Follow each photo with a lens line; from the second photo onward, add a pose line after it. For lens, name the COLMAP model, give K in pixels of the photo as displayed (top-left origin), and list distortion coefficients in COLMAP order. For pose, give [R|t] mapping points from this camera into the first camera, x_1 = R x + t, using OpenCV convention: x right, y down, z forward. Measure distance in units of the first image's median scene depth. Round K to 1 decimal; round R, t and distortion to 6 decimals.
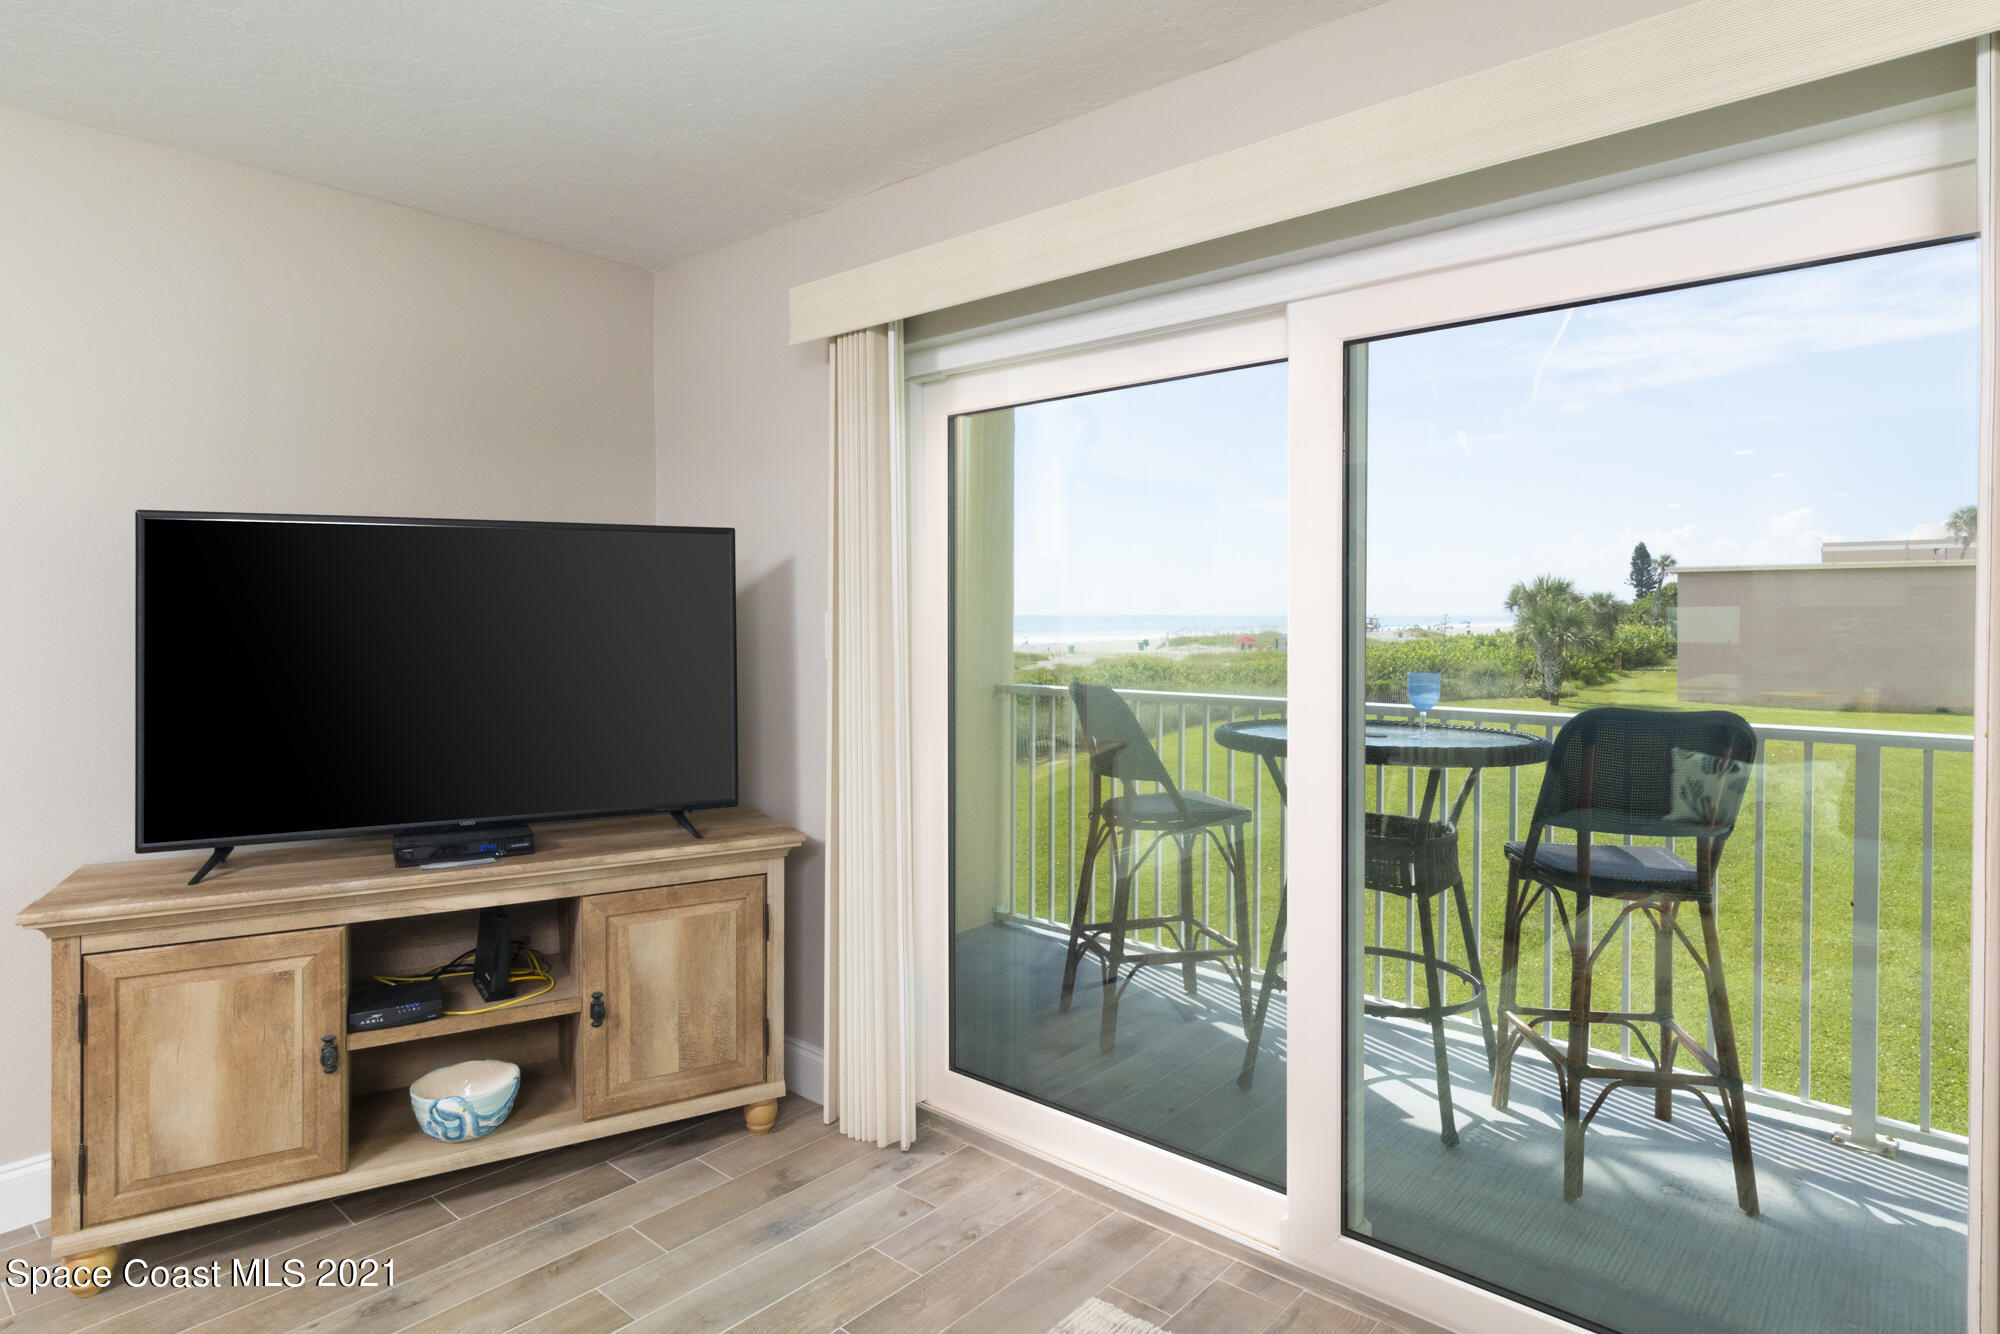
lens RADIAL K [[1107.7, 0, 1008.4], [0, 1107.7, 626.3], [0, 0, 1]] dist [-0.006130, -0.001870]
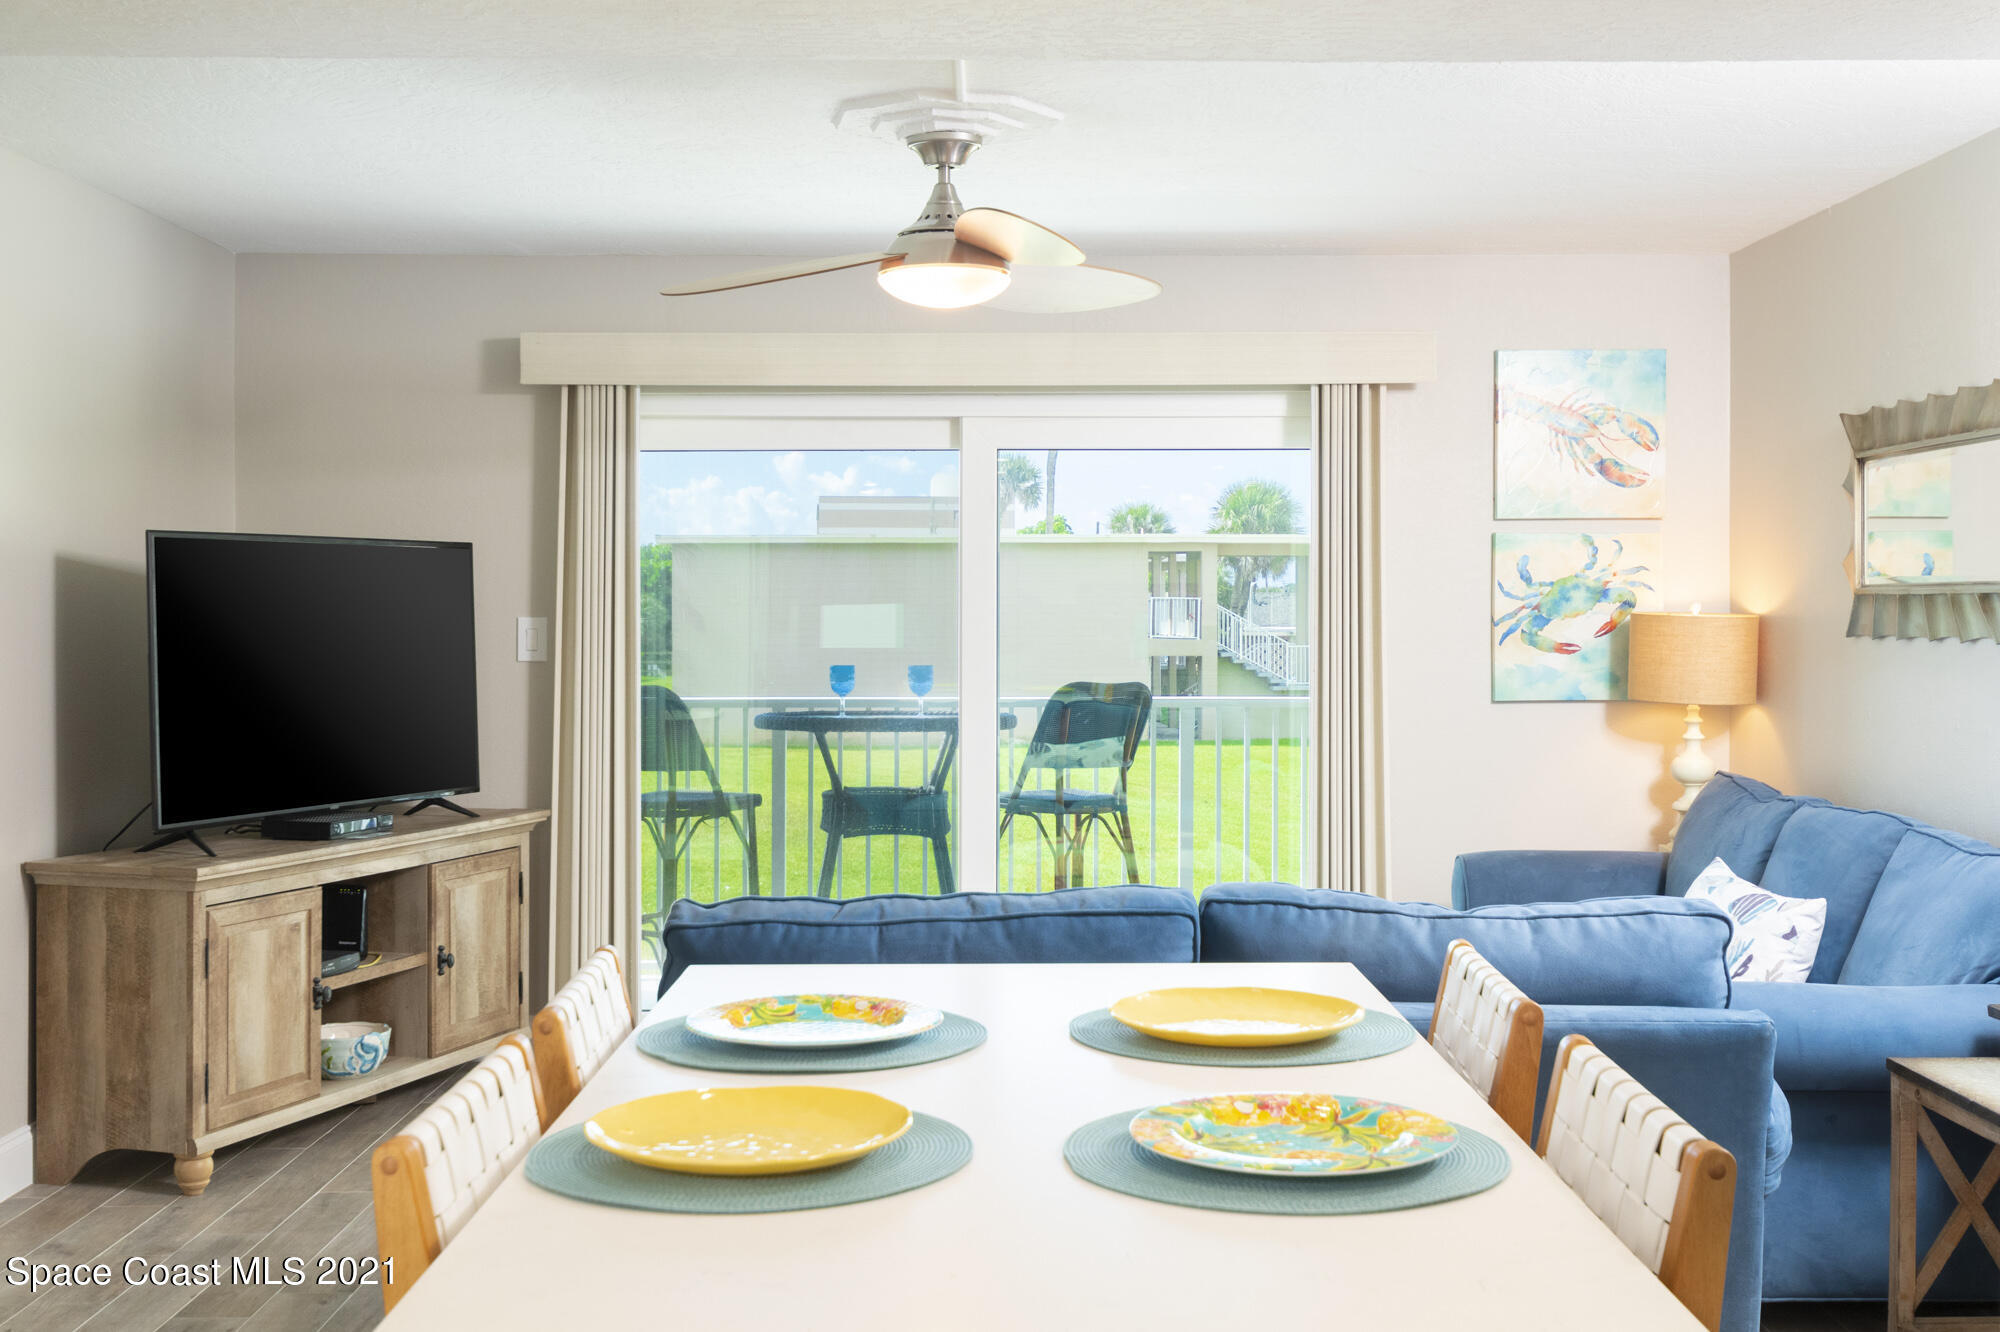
lens RADIAL K [[2141.2, 0, 998.7], [0, 2141.2, 618.9], [0, 0, 1]] dist [0.006016, 0.000000]
pose [[0.756801, 0.000211, 0.653645, -1.299848], [0.003600, 0.999983, -0.004490, -0.000978], [-0.653635, 0.005751, 0.756788, -1.013783]]
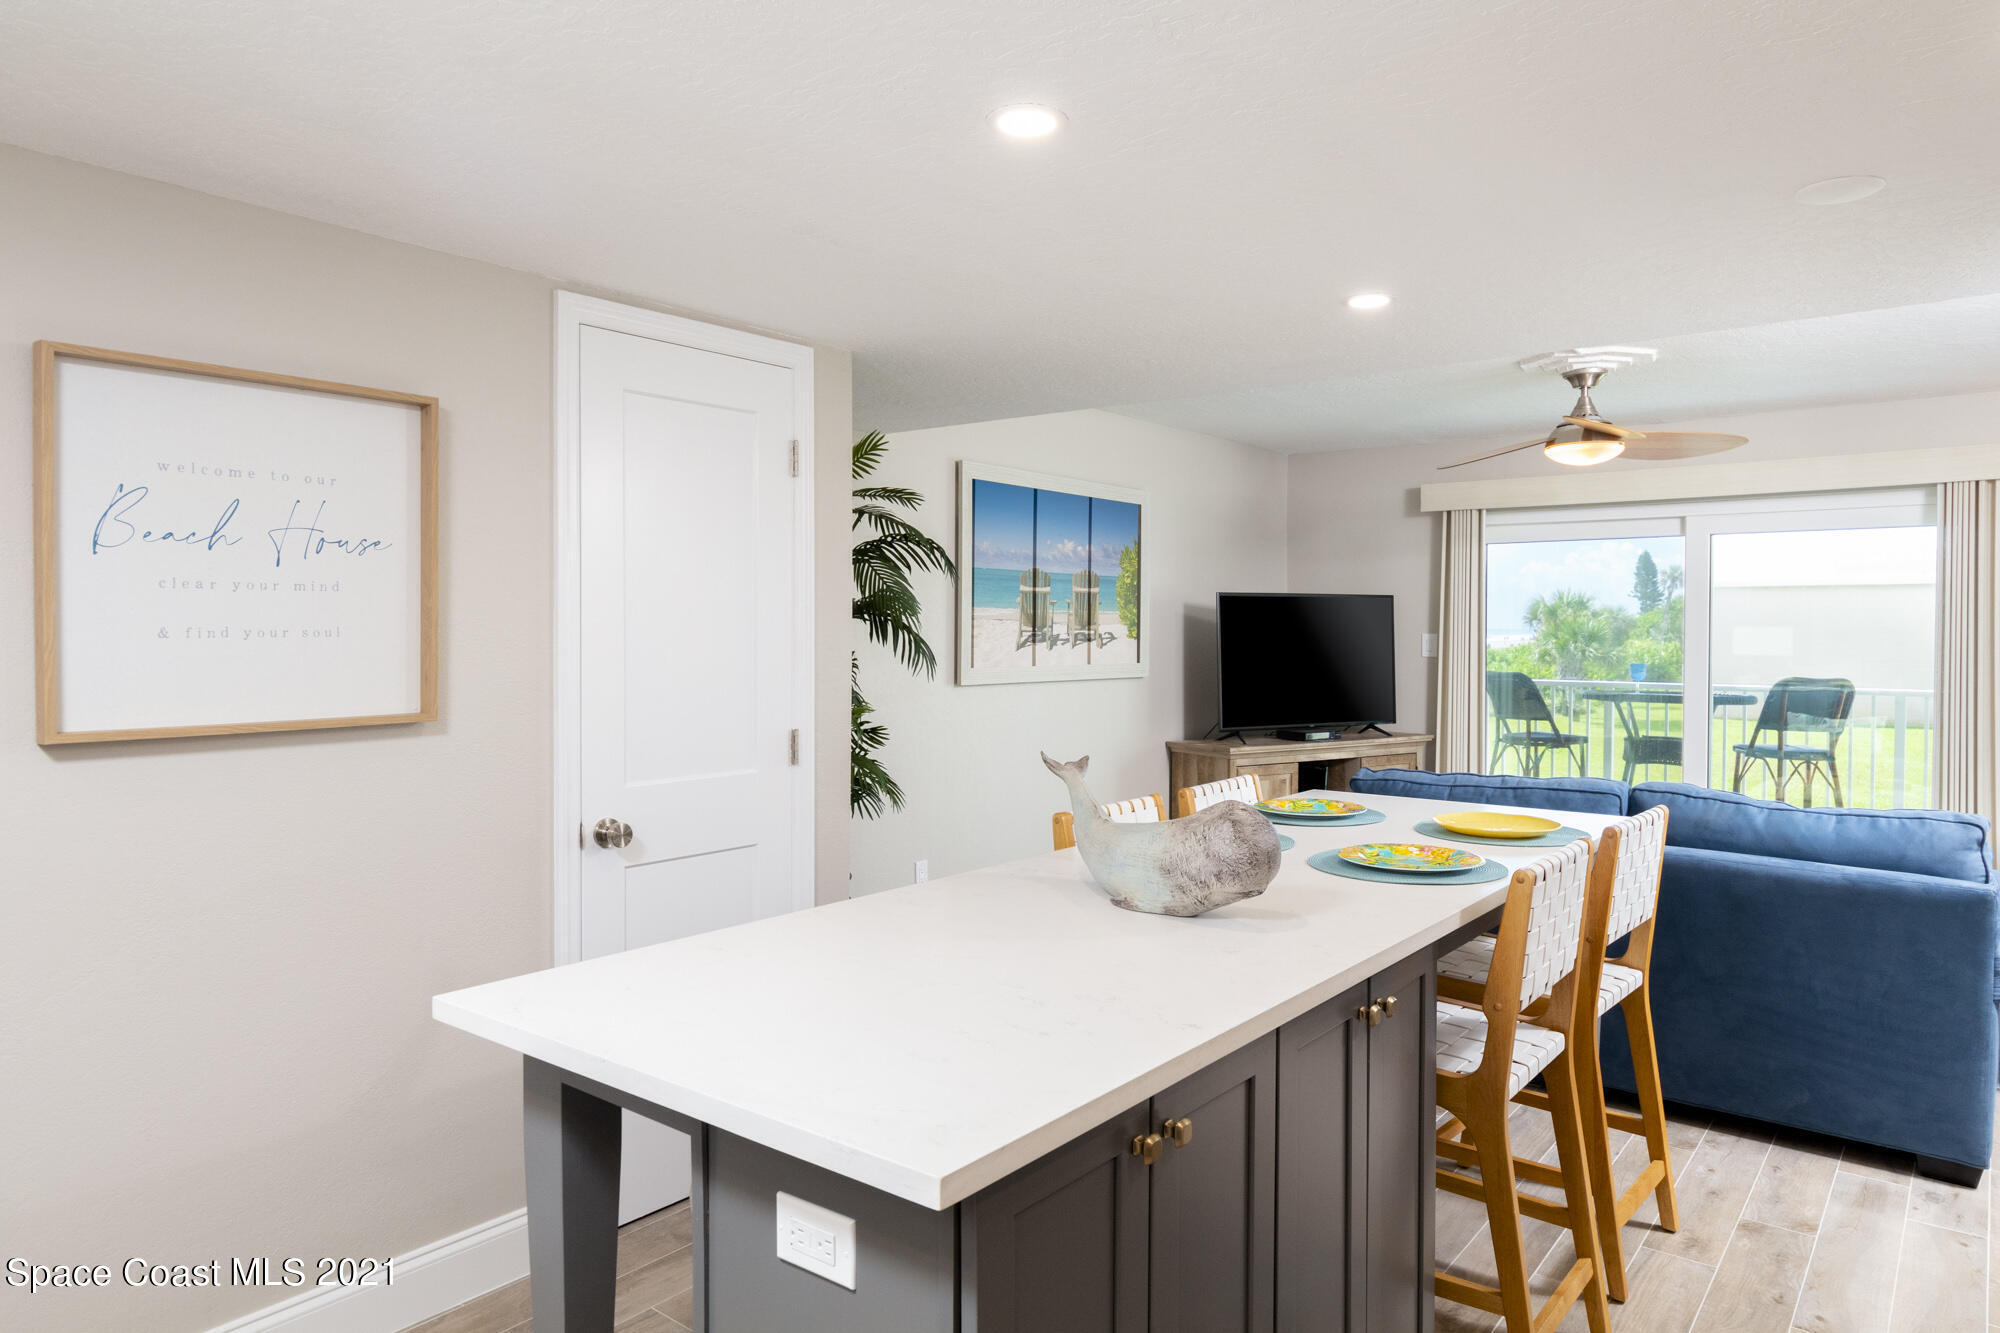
lens RADIAL K [[1225.4, 0, 1015.2], [0, 1225.4, 652.9], [0, 0, 1]] dist [0.000230, 0.001409]
pose [[0.998908, 0.006161, 0.046303, -1.135669], [-0.006746, 0.999899, 0.012491, -0.001096], [-0.046222, -0.012789, 0.998849, -1.407724]]
